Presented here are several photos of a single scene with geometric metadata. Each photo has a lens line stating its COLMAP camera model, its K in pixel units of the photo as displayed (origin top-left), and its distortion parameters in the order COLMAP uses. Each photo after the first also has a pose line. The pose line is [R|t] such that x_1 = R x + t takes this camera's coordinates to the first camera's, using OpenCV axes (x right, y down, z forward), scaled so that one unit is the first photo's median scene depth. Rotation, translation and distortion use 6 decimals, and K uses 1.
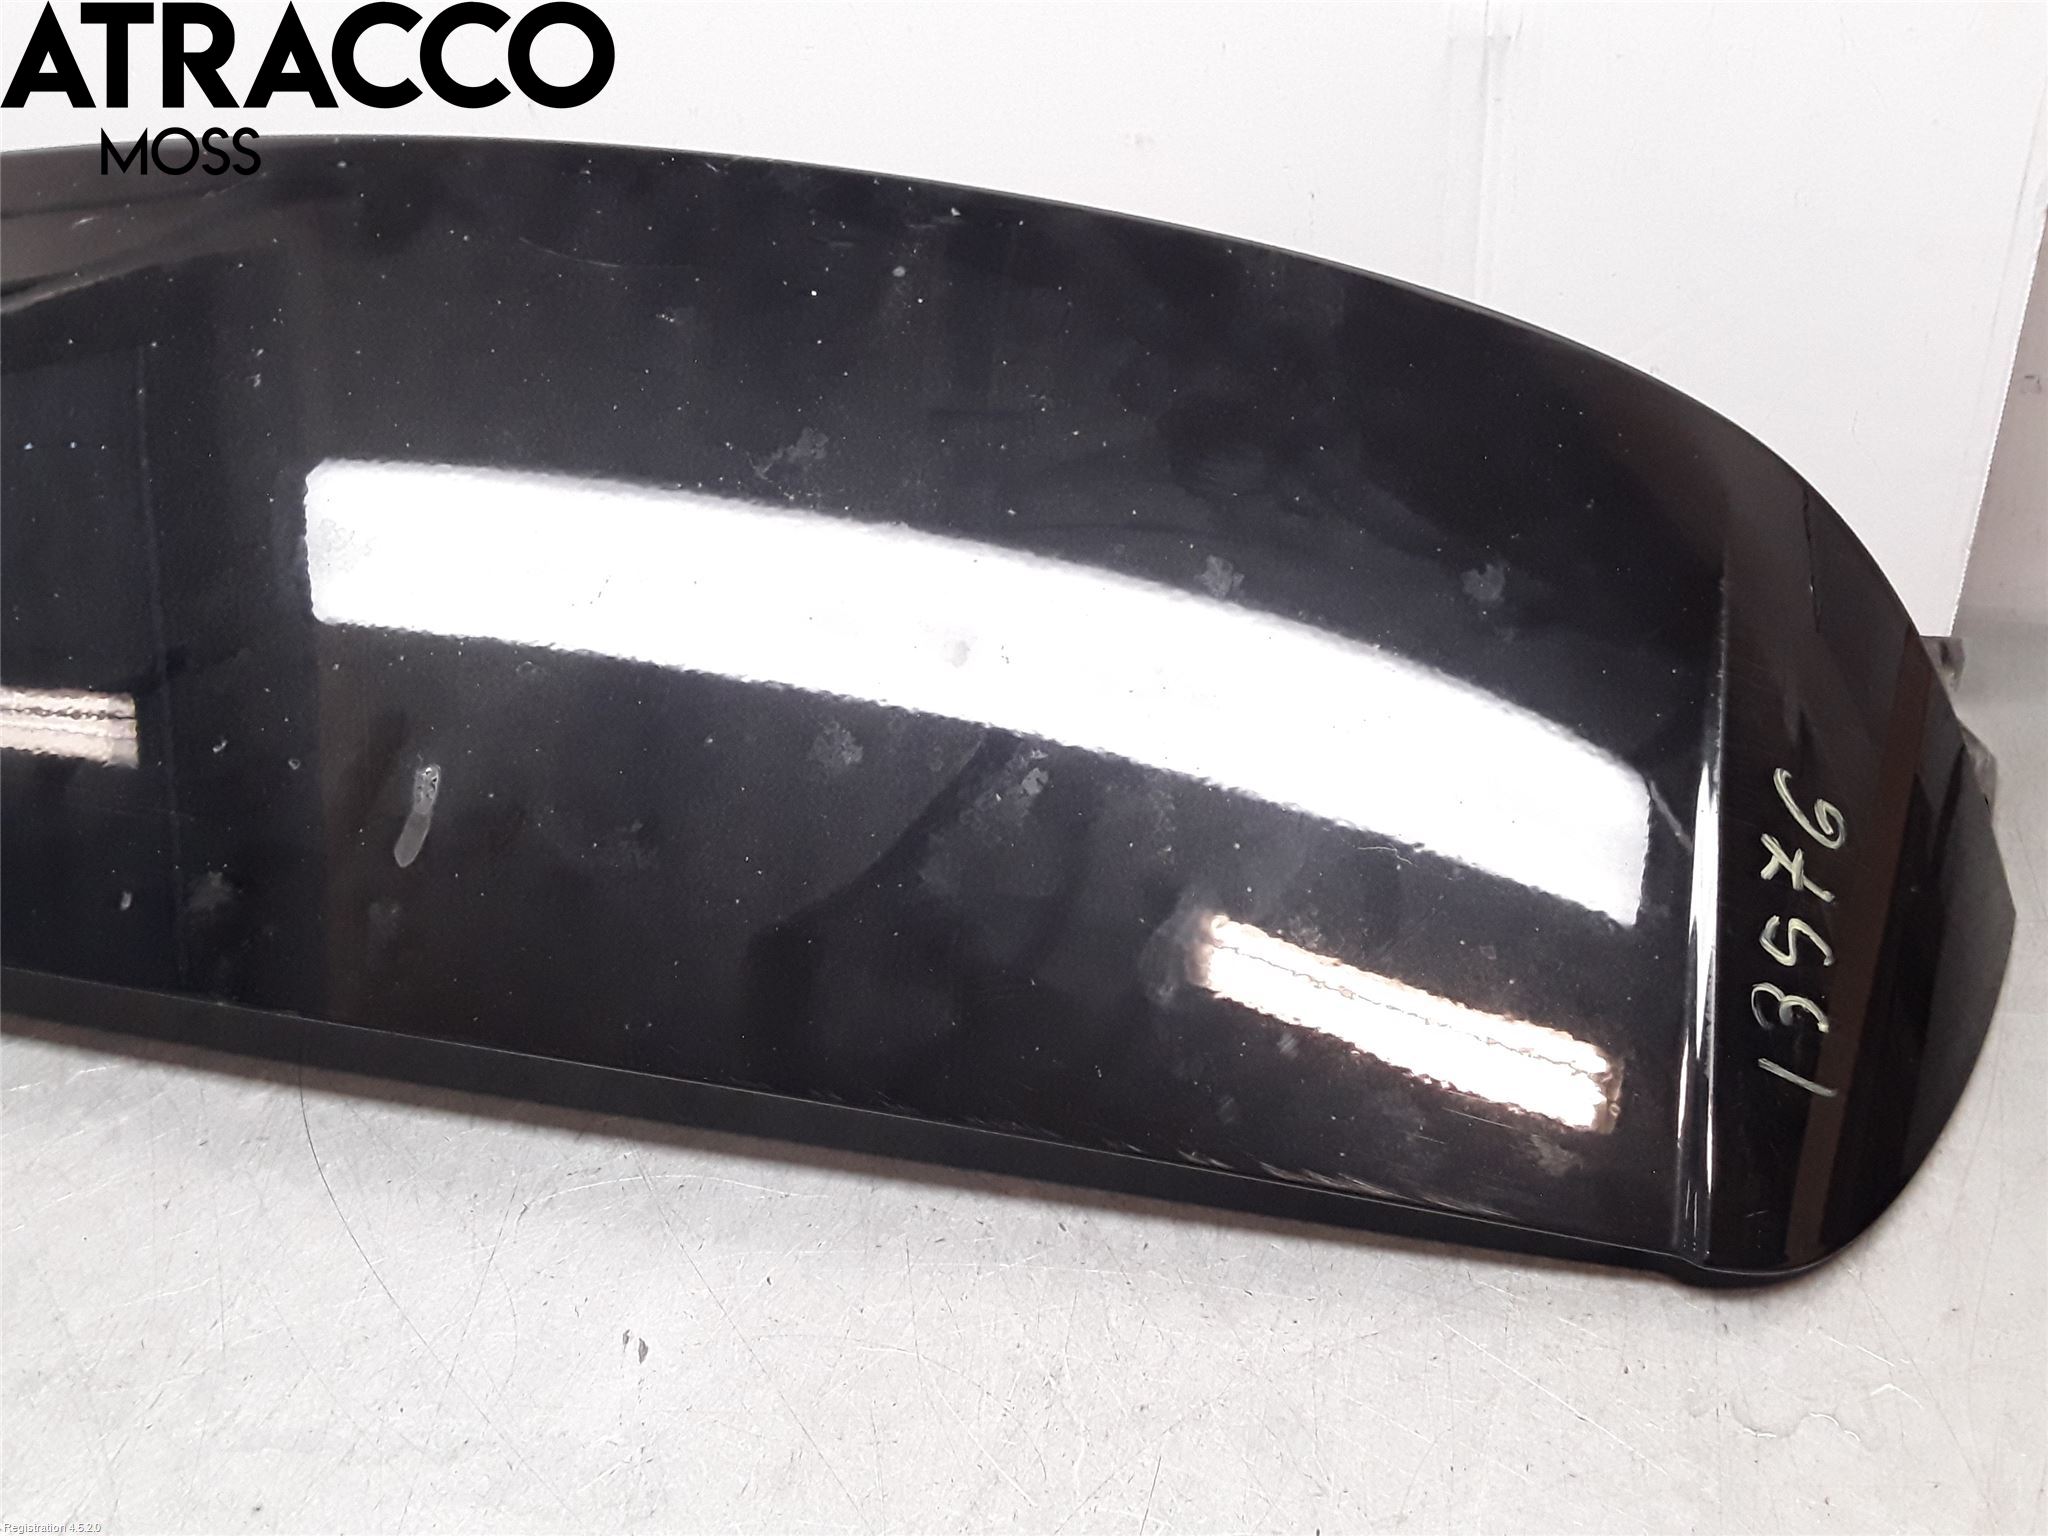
lens RADIAL K [[1670.6, 0, 1022.7], [0, 1670.6, 763.5], [0, 0, 1]] dist [0.094689, -0.034938]
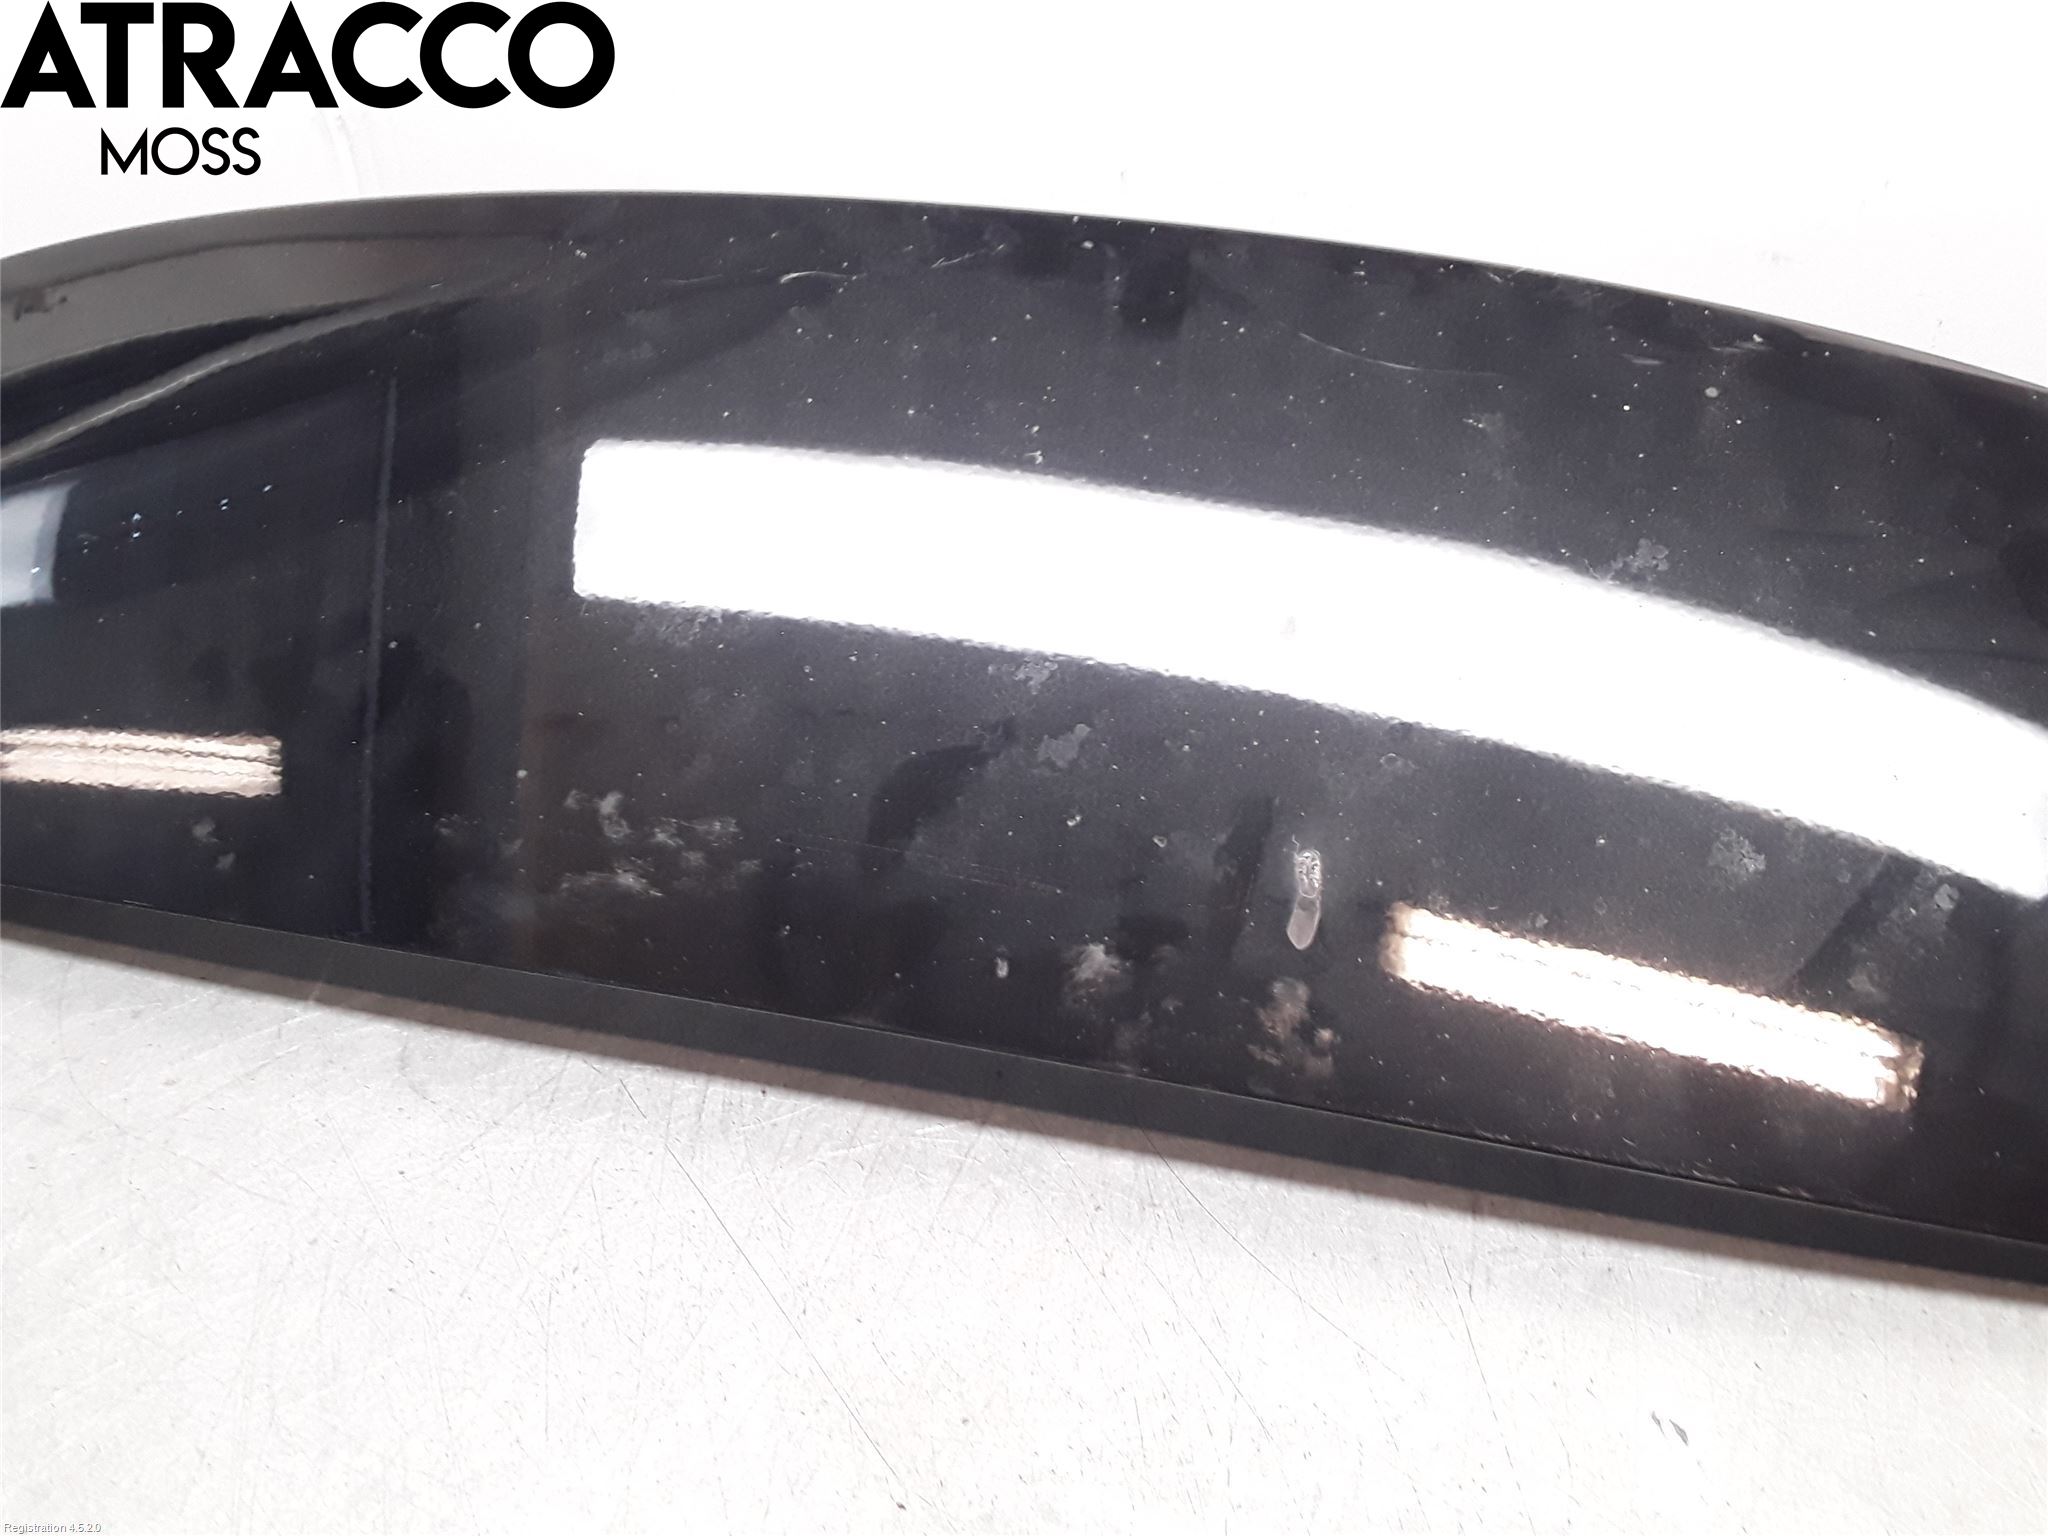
lens RADIAL K [[1670.6, 0, 1026.2], [0, 1670.6, 754.6], [0, 0, 1]] dist [0.094689, -0.034938]
pose [[0.992499, 0.041467, 0.115006, -0.639395], [-0.041923, 0.999120, 0.001550, -0.051910], [-0.114841, -0.006360, 0.993364, -0.008594]]
